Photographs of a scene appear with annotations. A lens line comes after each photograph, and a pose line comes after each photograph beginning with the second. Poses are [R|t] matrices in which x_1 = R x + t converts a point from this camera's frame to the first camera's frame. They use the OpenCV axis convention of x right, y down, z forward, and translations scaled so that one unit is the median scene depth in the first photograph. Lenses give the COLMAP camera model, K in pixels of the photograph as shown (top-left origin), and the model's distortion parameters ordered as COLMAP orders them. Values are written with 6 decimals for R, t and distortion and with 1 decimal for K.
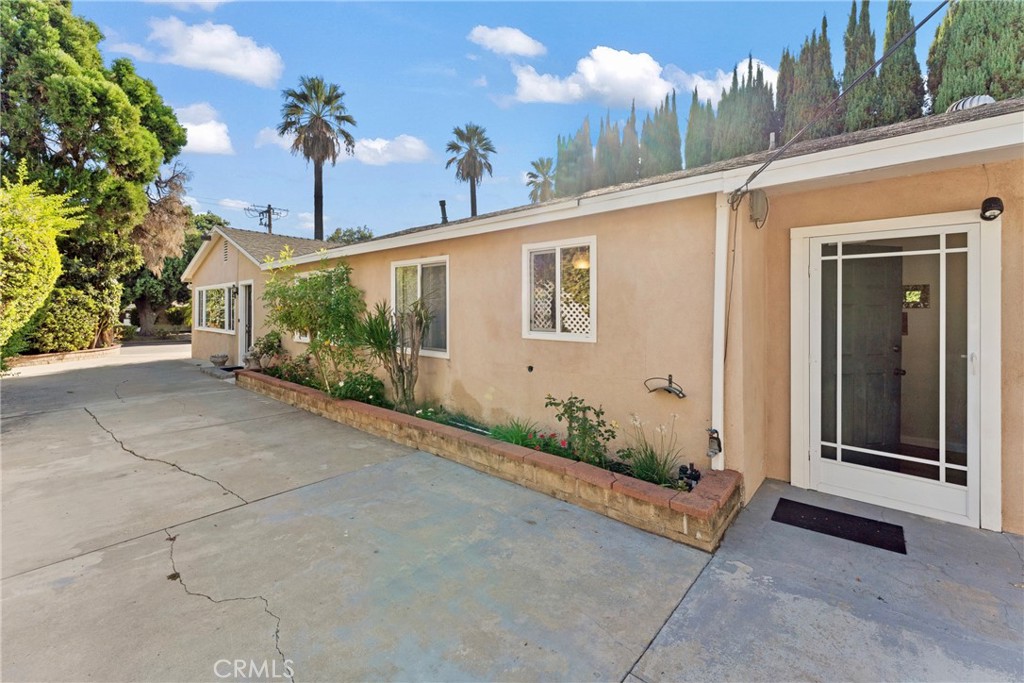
lens RADIAL K [[419.8, 0, 510.8], [0, 419.8, 310.9], [0, 0, 1]] dist [-0.001361, -0.000344]
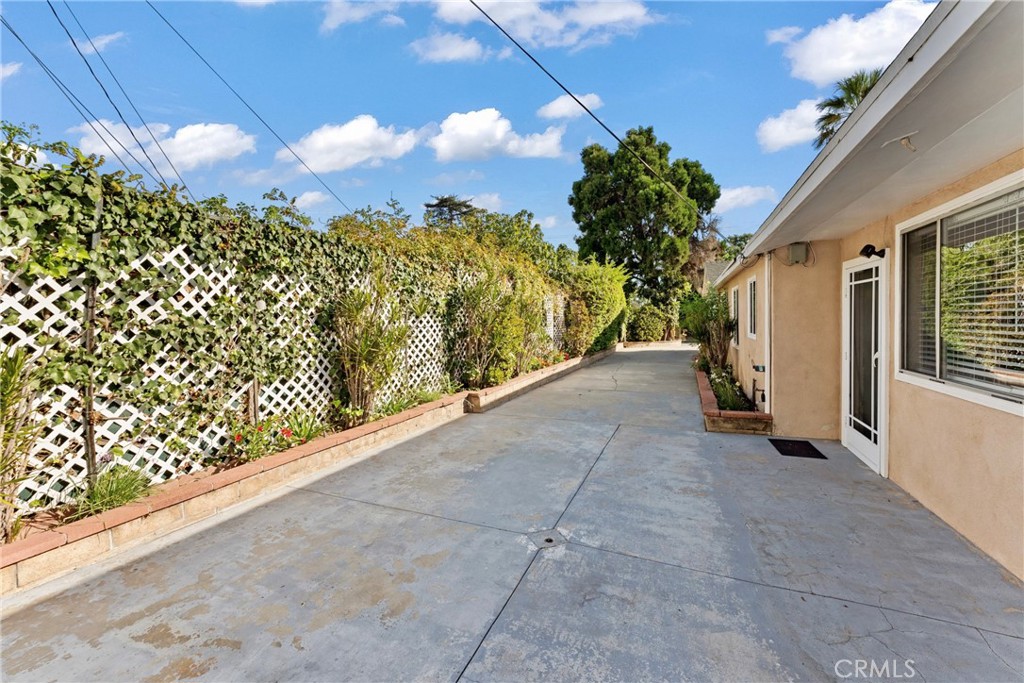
lens RADIAL K [[419.8, 0, 510.8], [0, 419.8, 310.9], [0, 0, 1]] dist [-0.001361, -0.000344]
pose [[0.321193, -0.019663, -0.946810, 0.402303], [0.005240, 0.999806, -0.018986, -0.001704], [0.946999, 0.001137, 0.321234, -0.119273]]
